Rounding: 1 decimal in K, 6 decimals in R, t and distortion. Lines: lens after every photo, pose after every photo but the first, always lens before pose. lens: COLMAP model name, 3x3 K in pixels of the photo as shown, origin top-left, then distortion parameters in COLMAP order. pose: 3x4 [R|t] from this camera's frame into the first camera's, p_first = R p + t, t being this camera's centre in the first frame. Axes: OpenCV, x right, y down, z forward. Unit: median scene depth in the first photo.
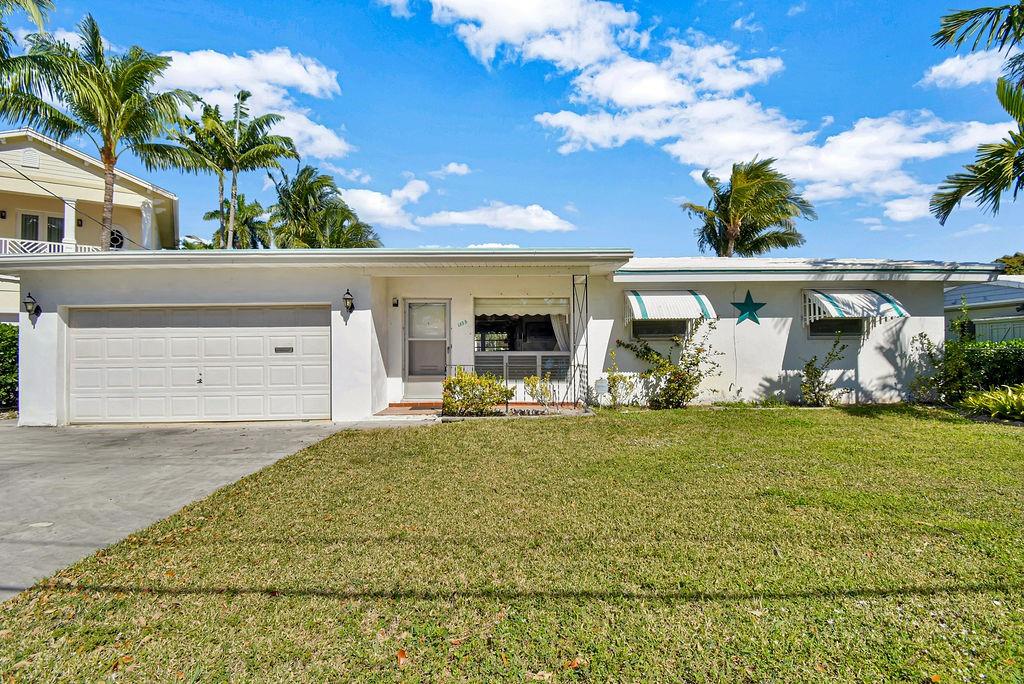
lens RADIAL K [[483.2, 0, 520.5], [0, 483.2, 355.6], [0, 0, 1]] dist [0.001045, -0.018481]
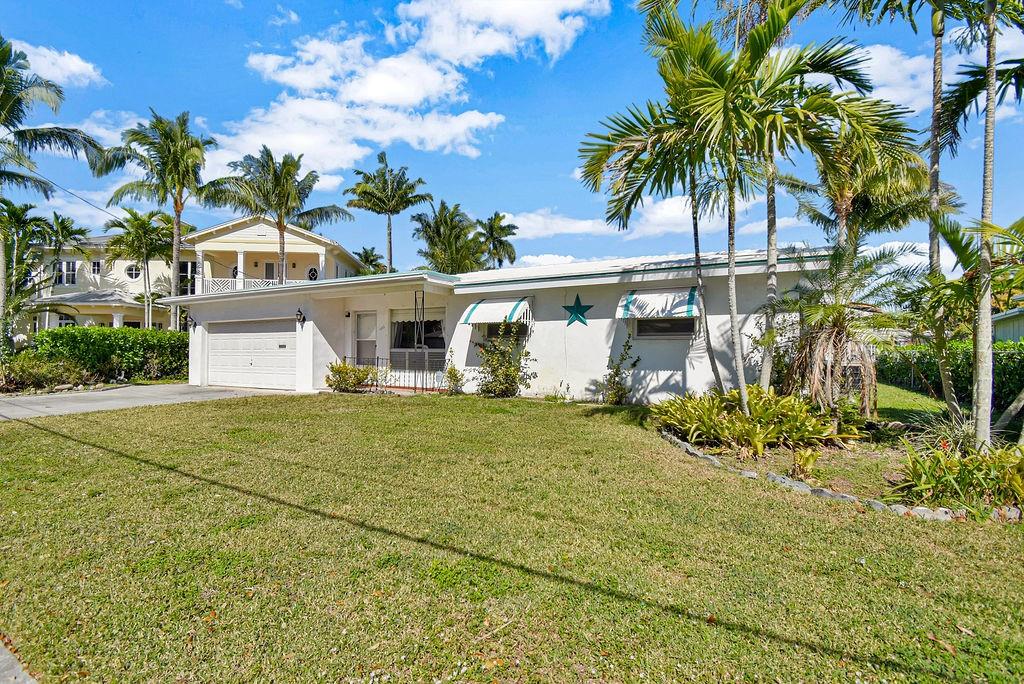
lens RADIAL K [[483.2, 0, 520.5], [0, 483.2, 355.6], [0, 0, 1]] dist [0.001045, -0.018481]
pose [[0.852624, 0.018633, -0.522193, 0.934509], [-0.016944, 0.999824, 0.008010, -0.006139], [0.522250, 0.002019, 0.852790, 0.023700]]
